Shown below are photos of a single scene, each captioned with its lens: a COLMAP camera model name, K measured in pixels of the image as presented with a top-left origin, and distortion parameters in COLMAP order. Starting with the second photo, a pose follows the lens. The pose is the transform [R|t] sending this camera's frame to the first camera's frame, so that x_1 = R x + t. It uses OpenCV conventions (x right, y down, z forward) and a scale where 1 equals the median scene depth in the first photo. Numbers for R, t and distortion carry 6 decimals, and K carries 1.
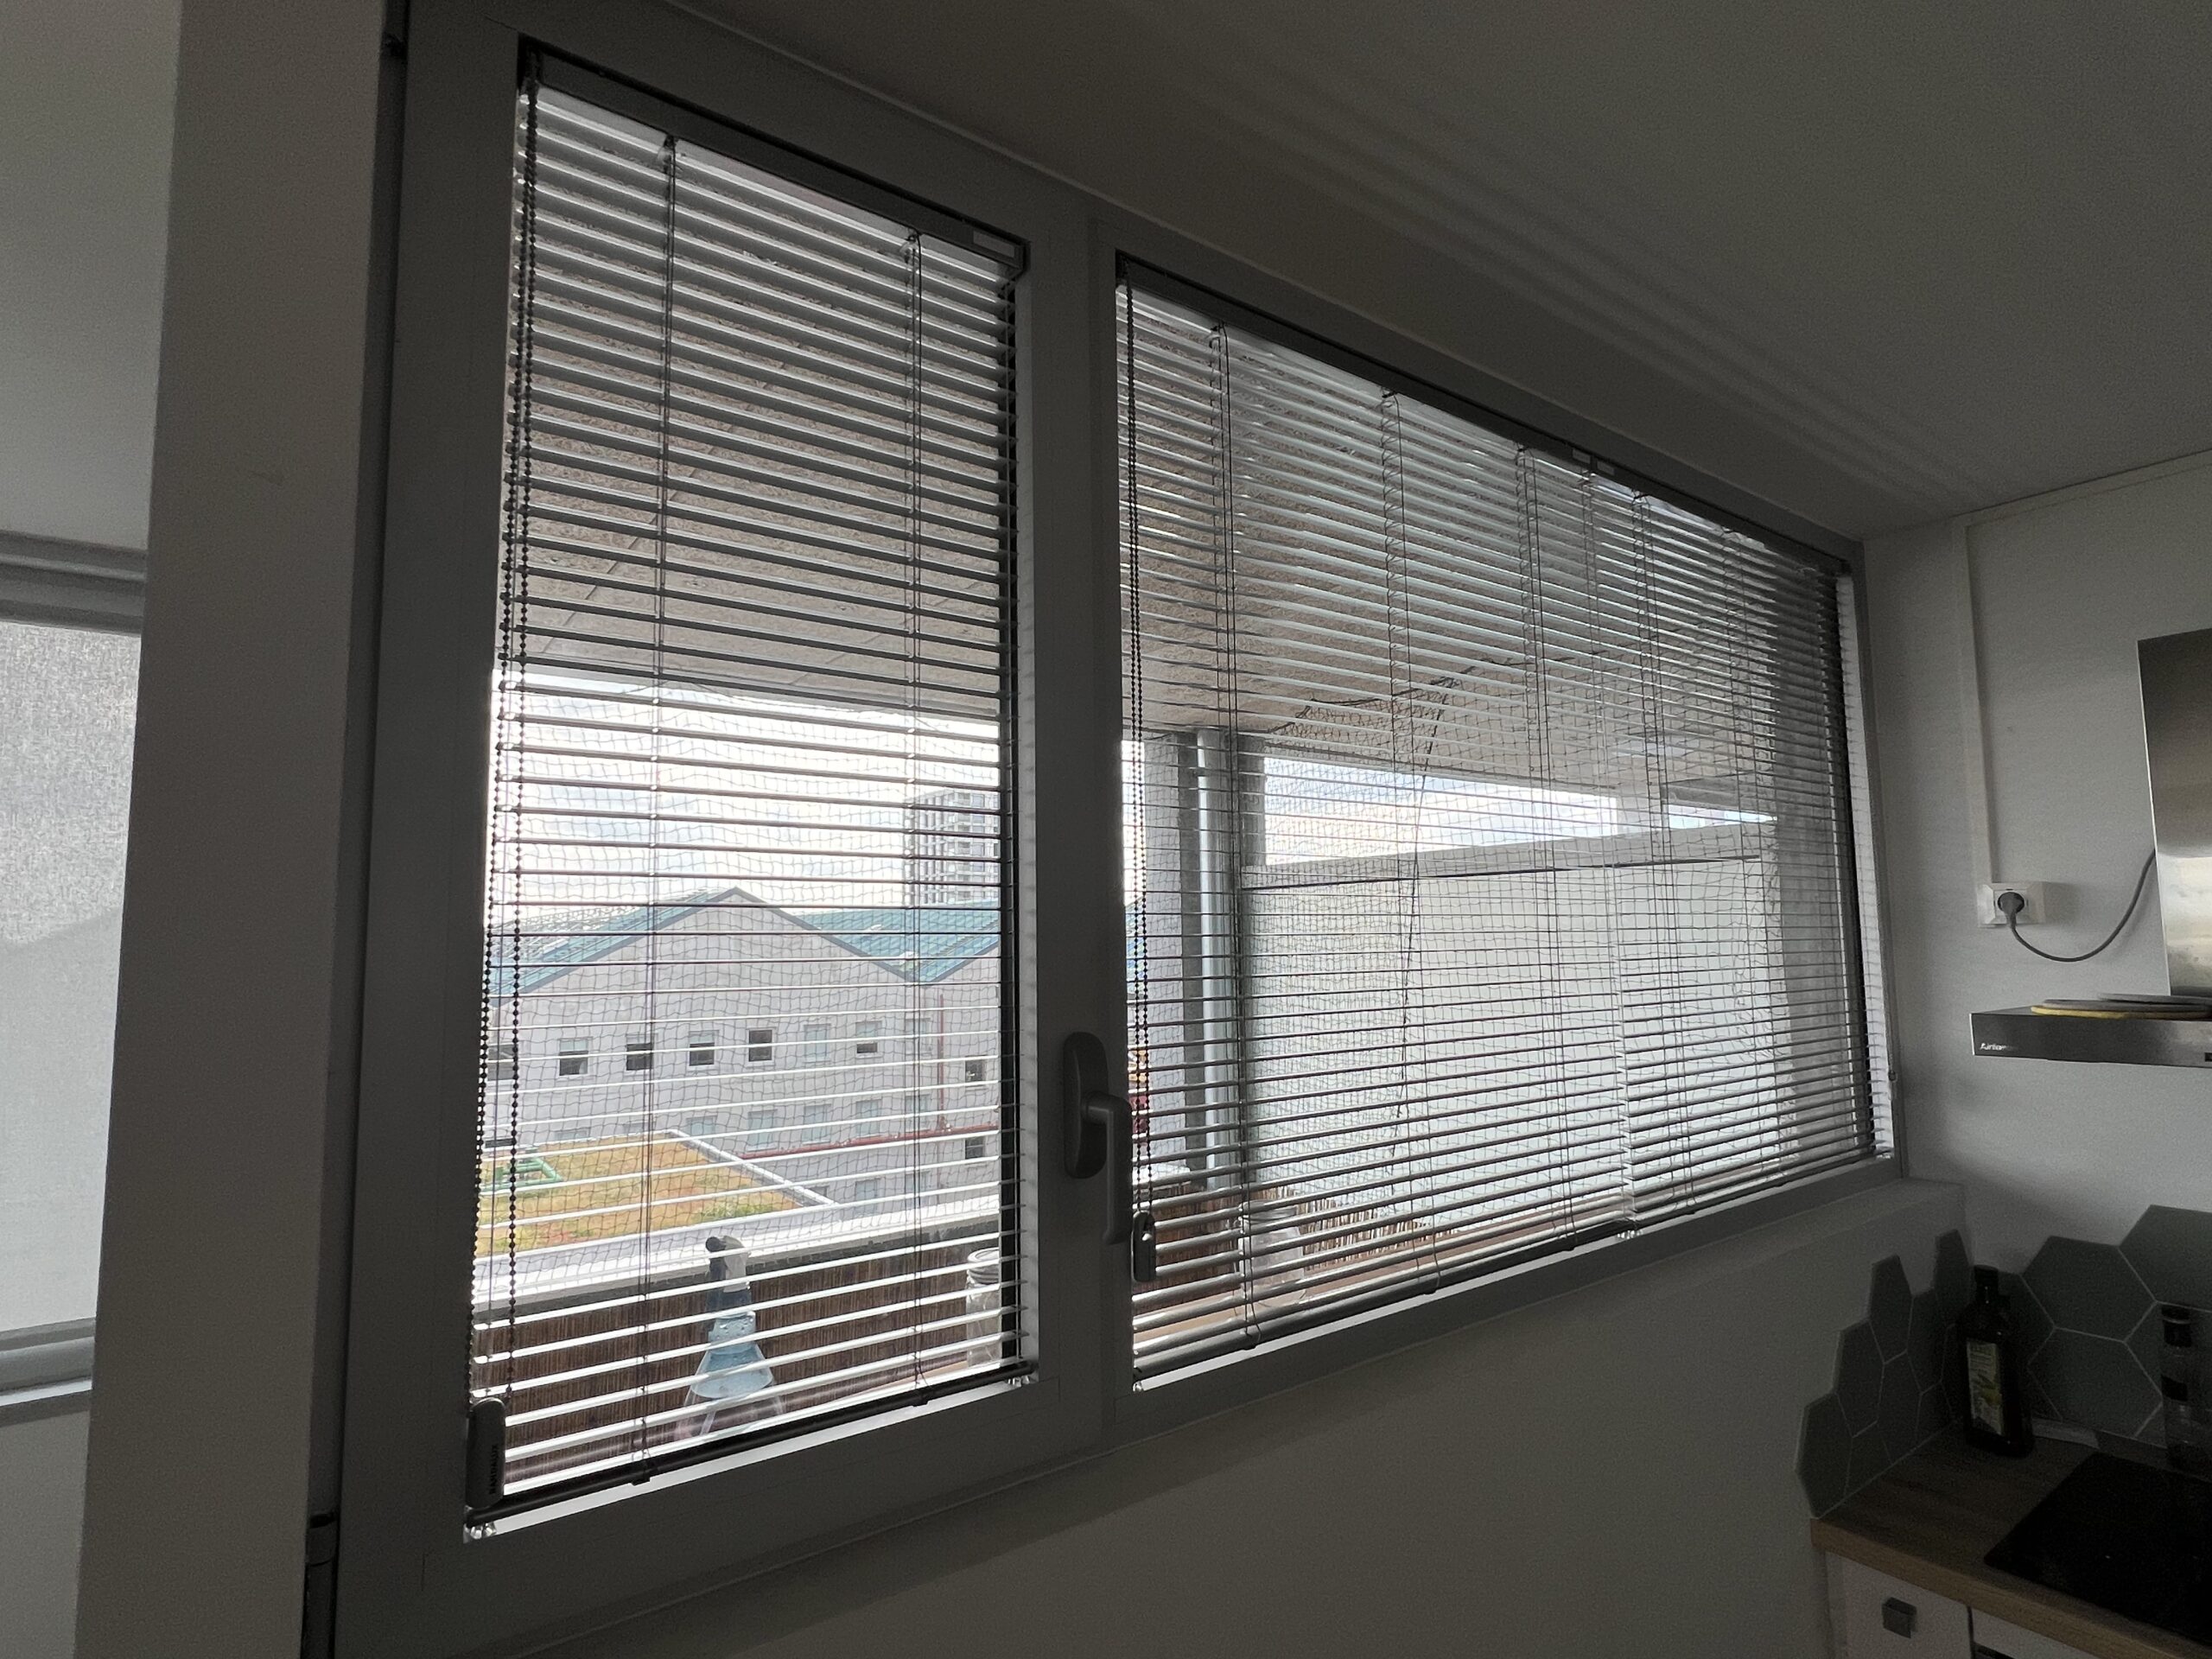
lens RADIAL K [[1116.0, 0, 1106.0], [0, 1116.0, 829.5], [0, 0, 1]] dist [-0.000330, -0.000420]
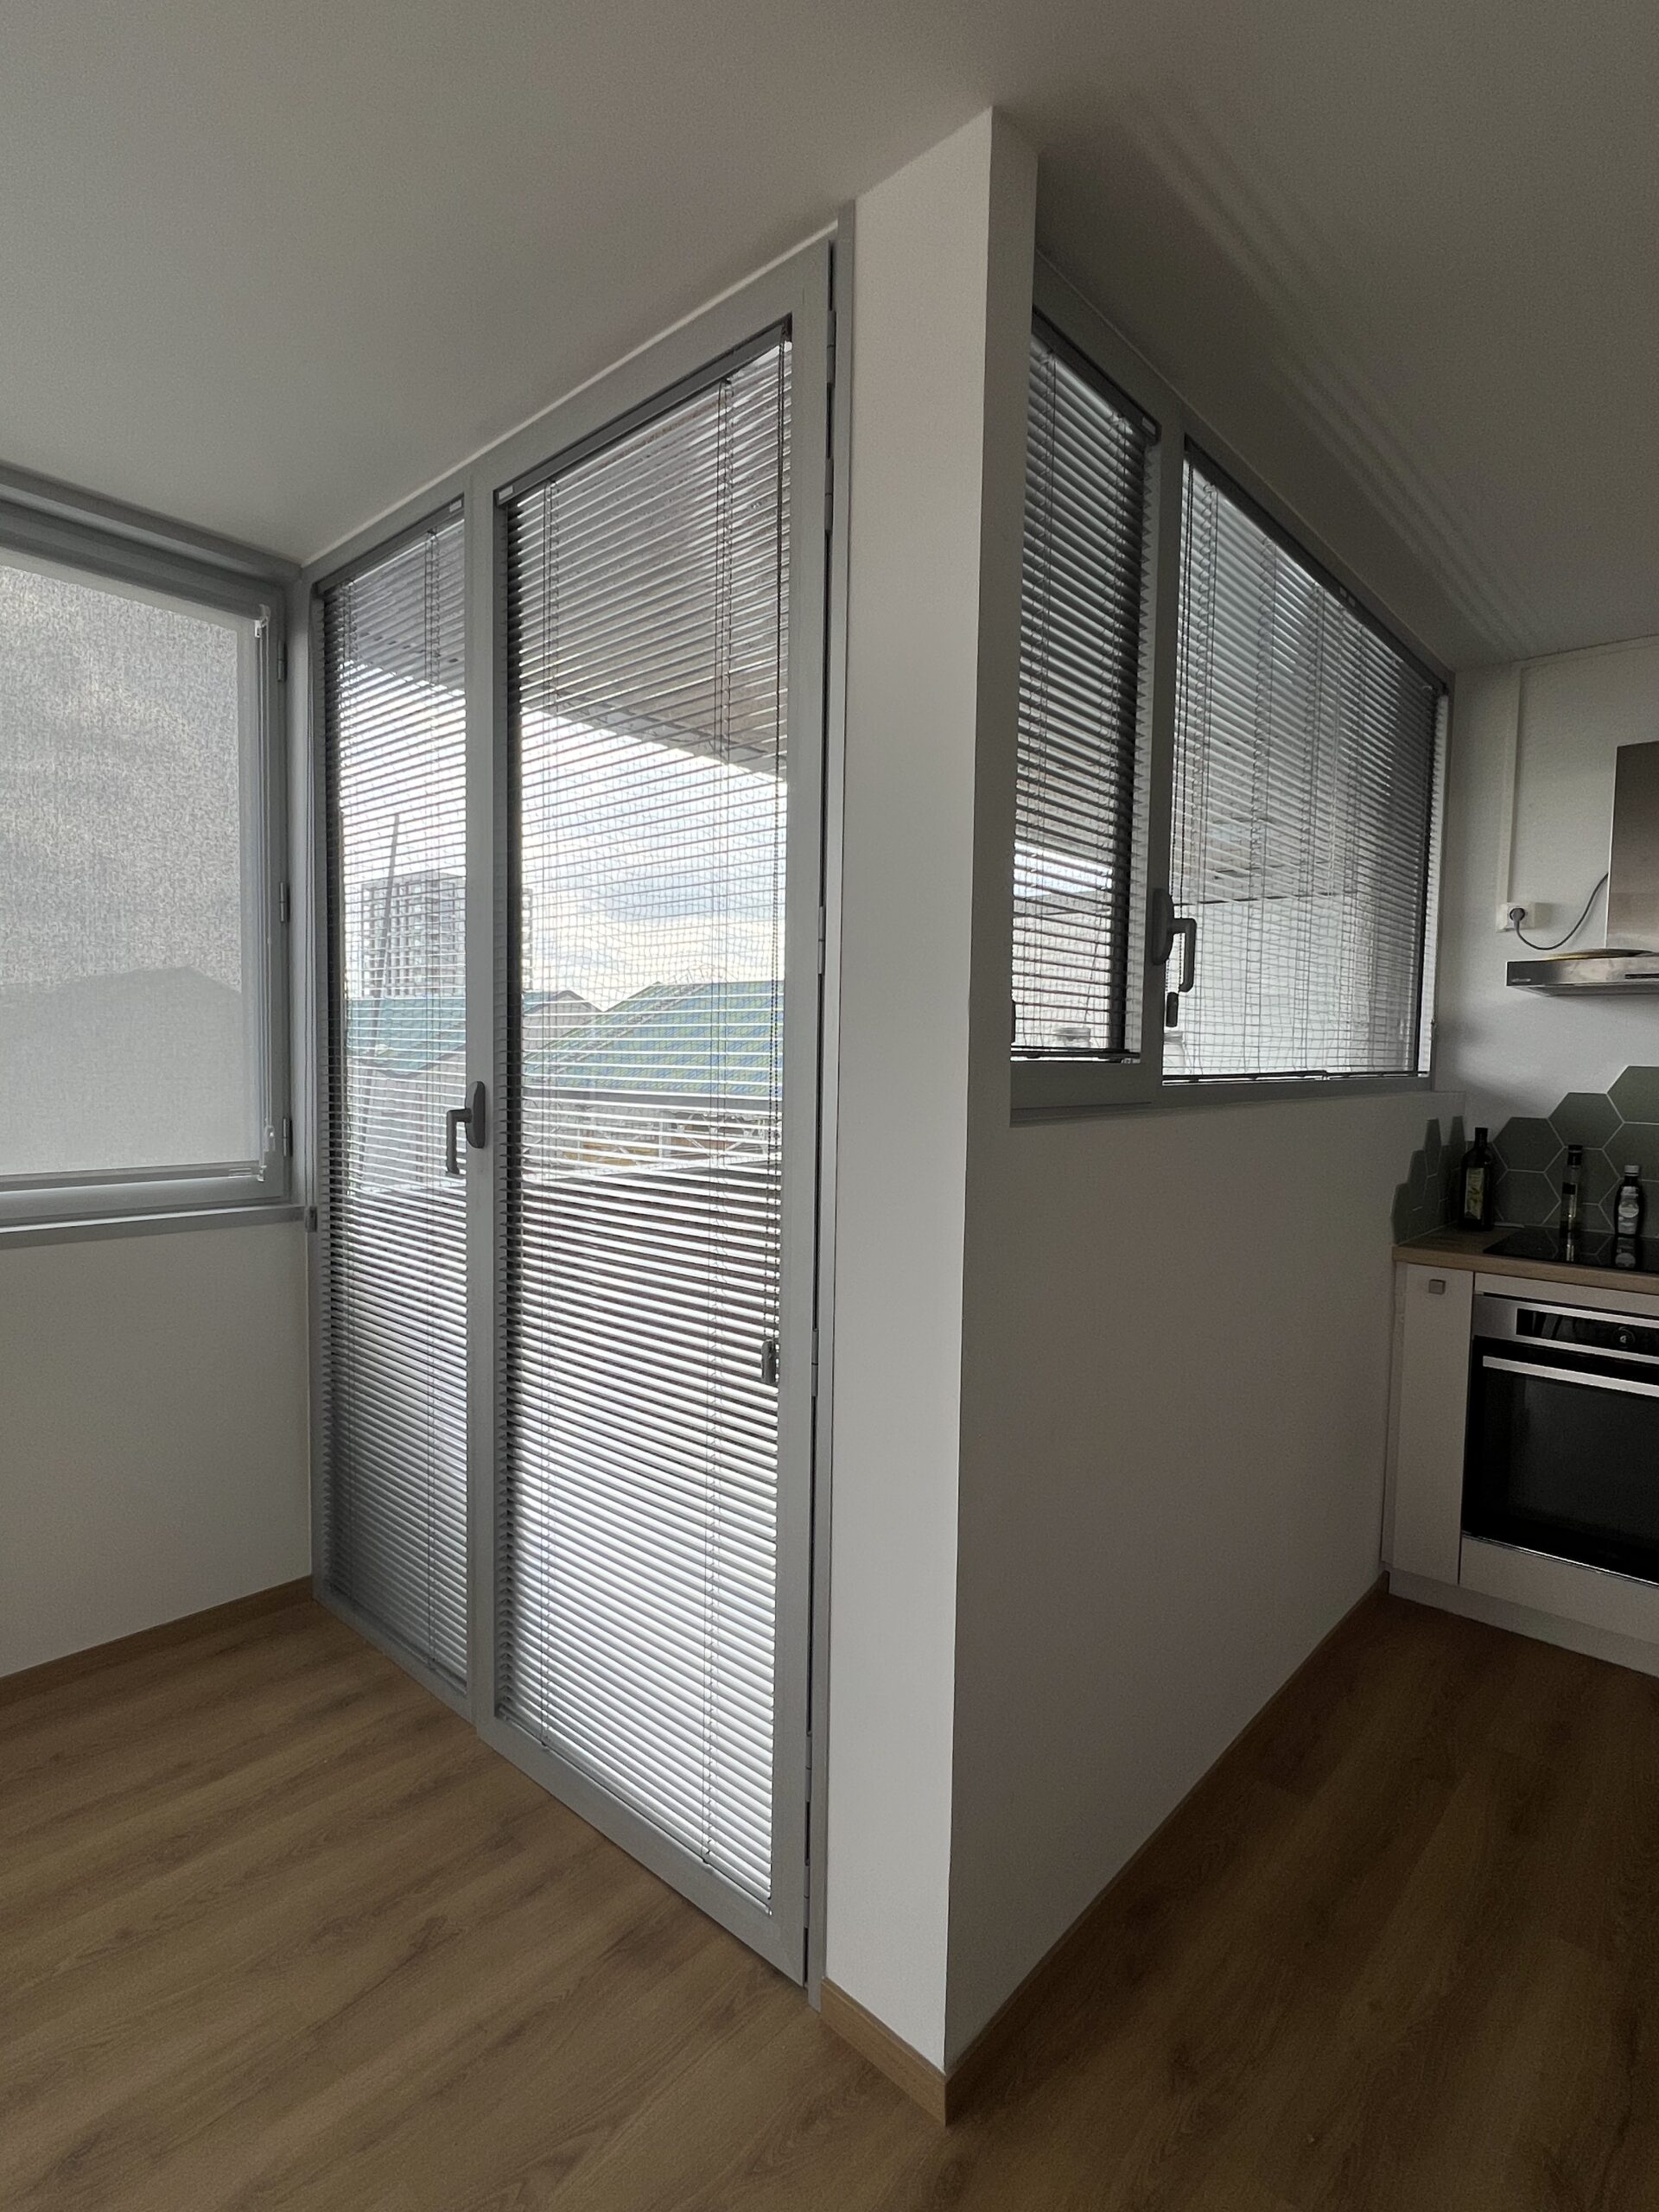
lens RADIAL K [[1122.8, 0, 820.4], [0, 1122.8, 1109.4], [0, 0, 1]] dist [-0.012087, 0.001449]
pose [[0.975793, 0.017704, 0.217978, -0.560453], [-0.050199, 0.988237, 0.144456, 0.176199], [-0.212856, -0.151902, 0.965204, -0.416285]]
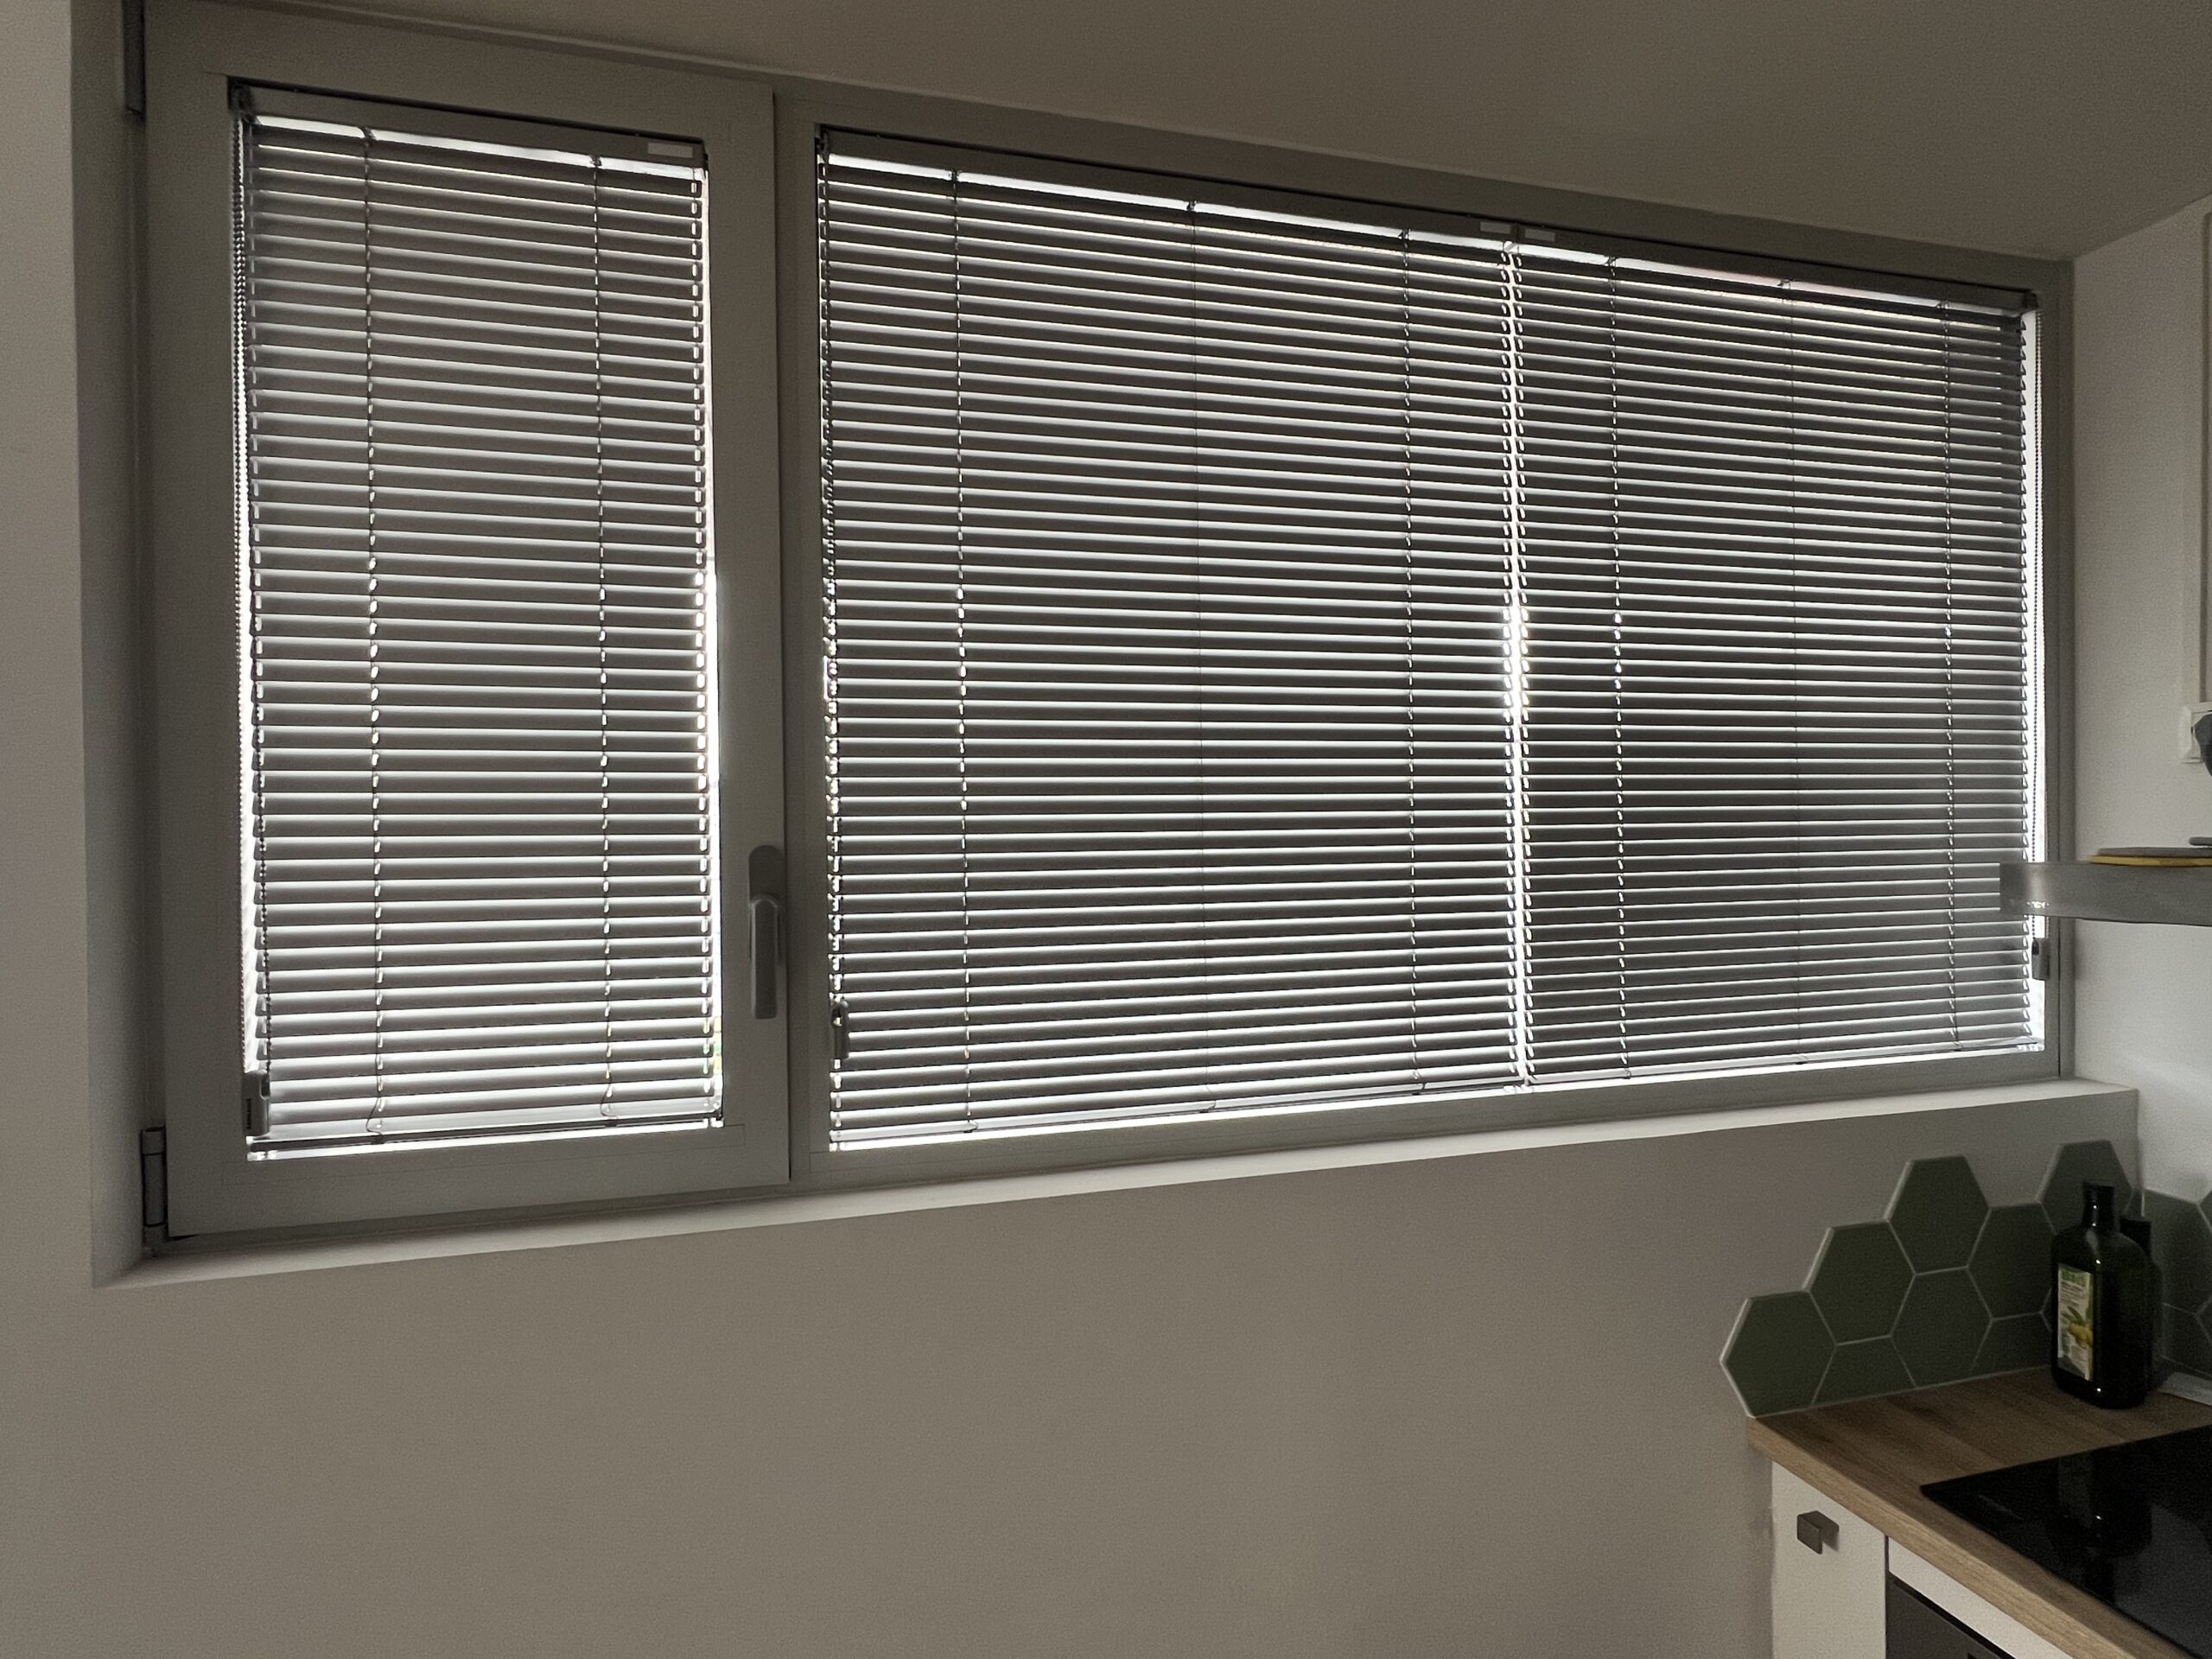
lens RADIAL K [[1148.0, 0, 1100.9], [0, 1148.0, 821.6], [0, 0, 1]] dist [-0.004423, 0.001351]
pose [[0.934841, 0.001962, -0.355062, 0.418753], [0.034280, 0.994815, 0.095754, 0.030674], [0.353409, -0.101686, 0.929926, 0.006407]]
